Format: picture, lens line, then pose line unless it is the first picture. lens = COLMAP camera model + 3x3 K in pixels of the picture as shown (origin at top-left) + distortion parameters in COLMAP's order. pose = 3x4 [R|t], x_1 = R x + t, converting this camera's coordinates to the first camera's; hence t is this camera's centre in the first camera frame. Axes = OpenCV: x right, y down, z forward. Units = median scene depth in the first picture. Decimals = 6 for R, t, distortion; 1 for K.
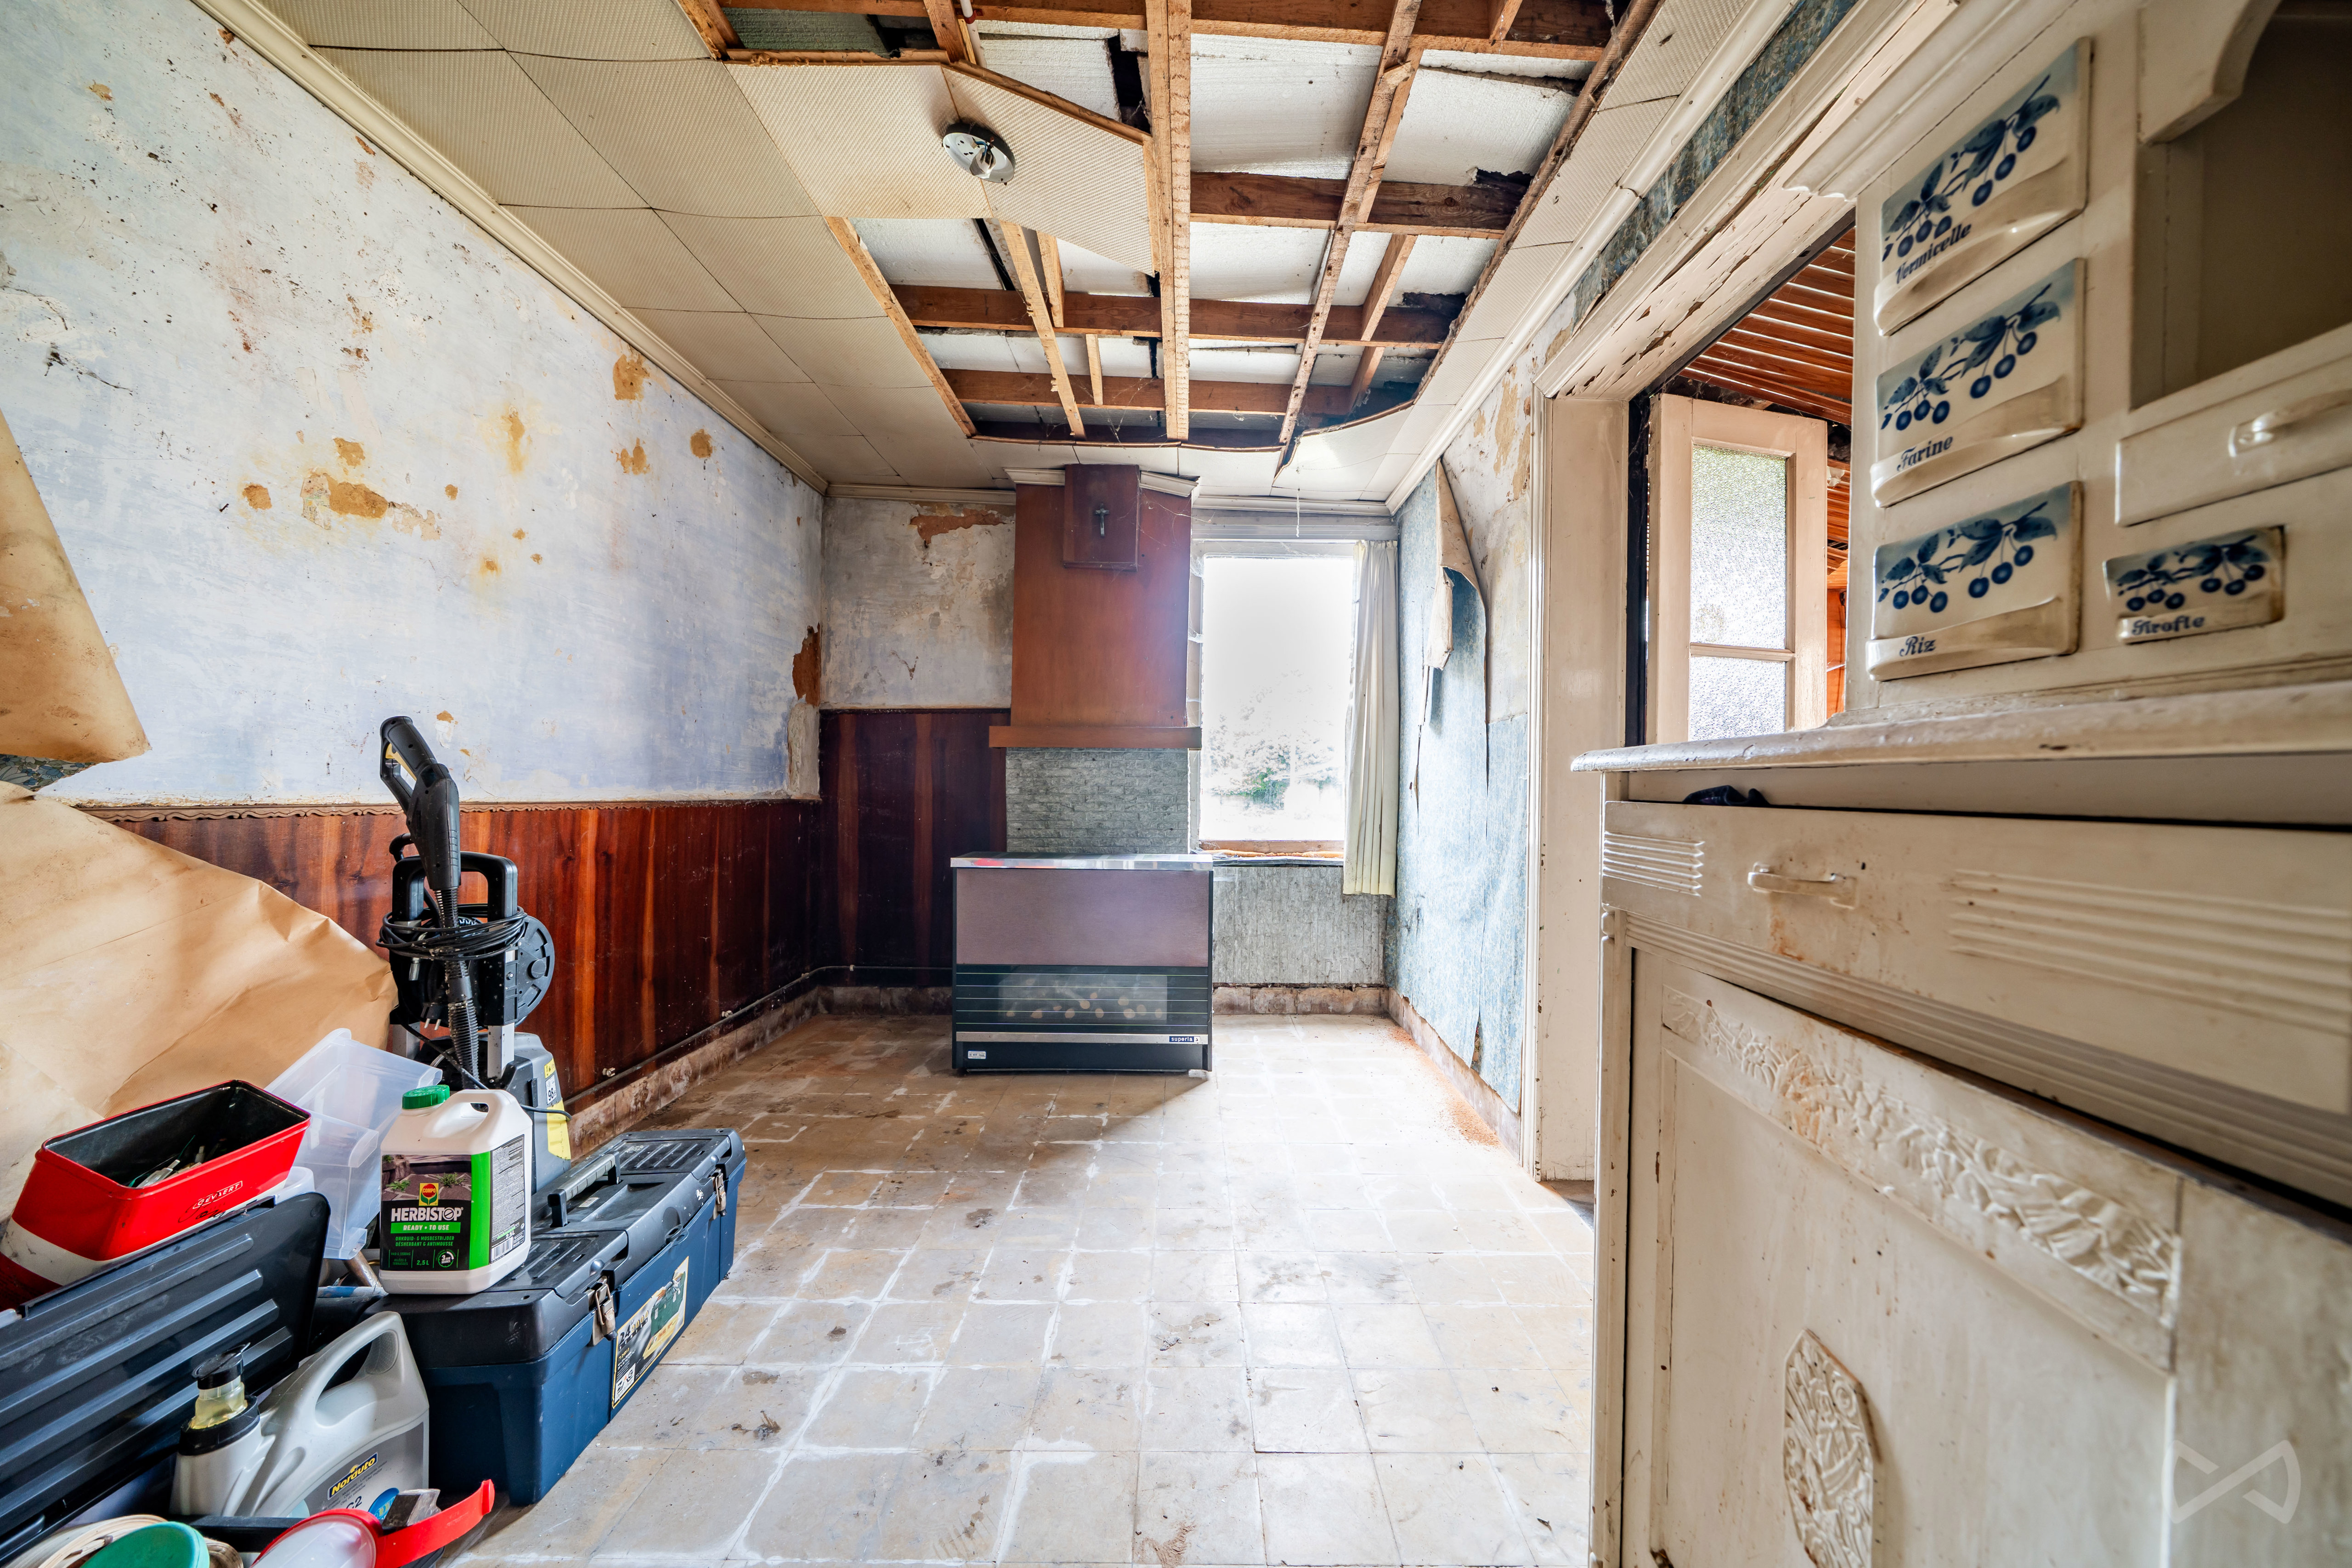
lens RADIAL K [[795.9, 0, 1180.9], [0, 795.9, 783.1], [0, 0, 1]] dist [-0.004653, 0.000506]
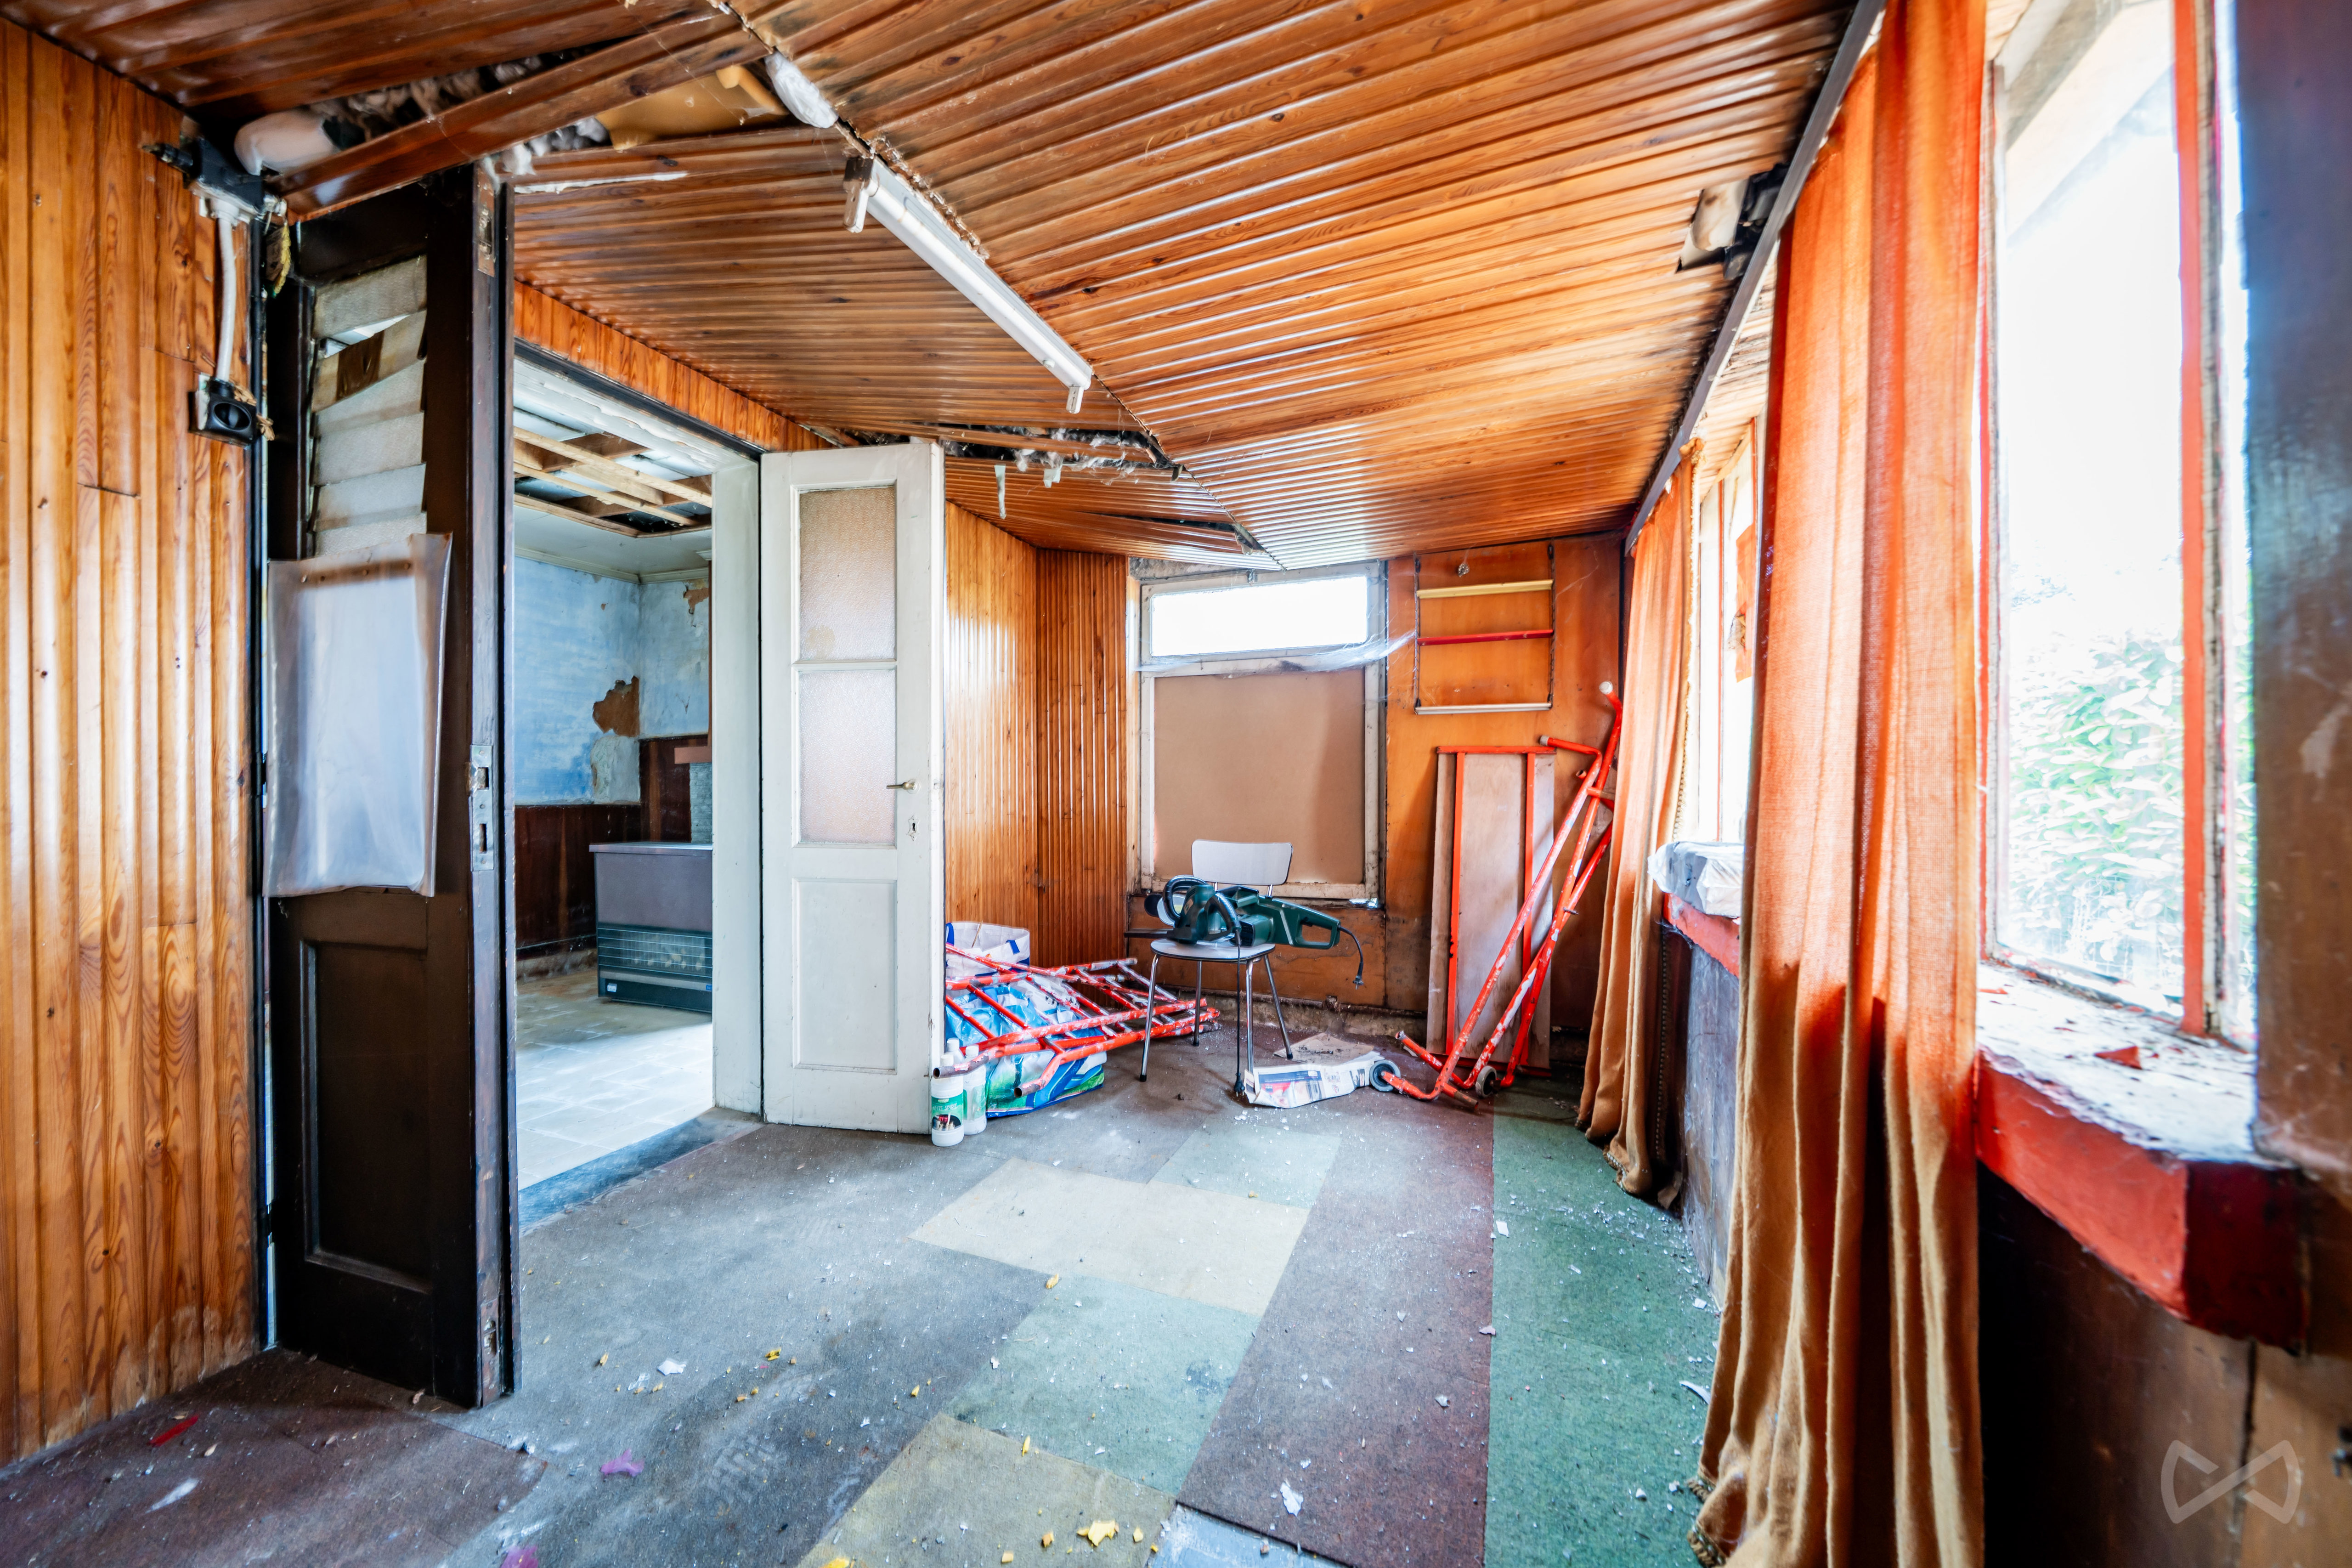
lens RADIAL K [[795.9, 0, 1179.4], [0, 795.9, 792.0], [0, 0, 1]] dist [-0.004653, 0.000506]
pose [[0.925983, -0.013931, -0.377307, 1.073282], [0.015565, 0.999878, 0.001283, 0.014203], [0.377243, -0.007061, 0.926087, 0.089730]]
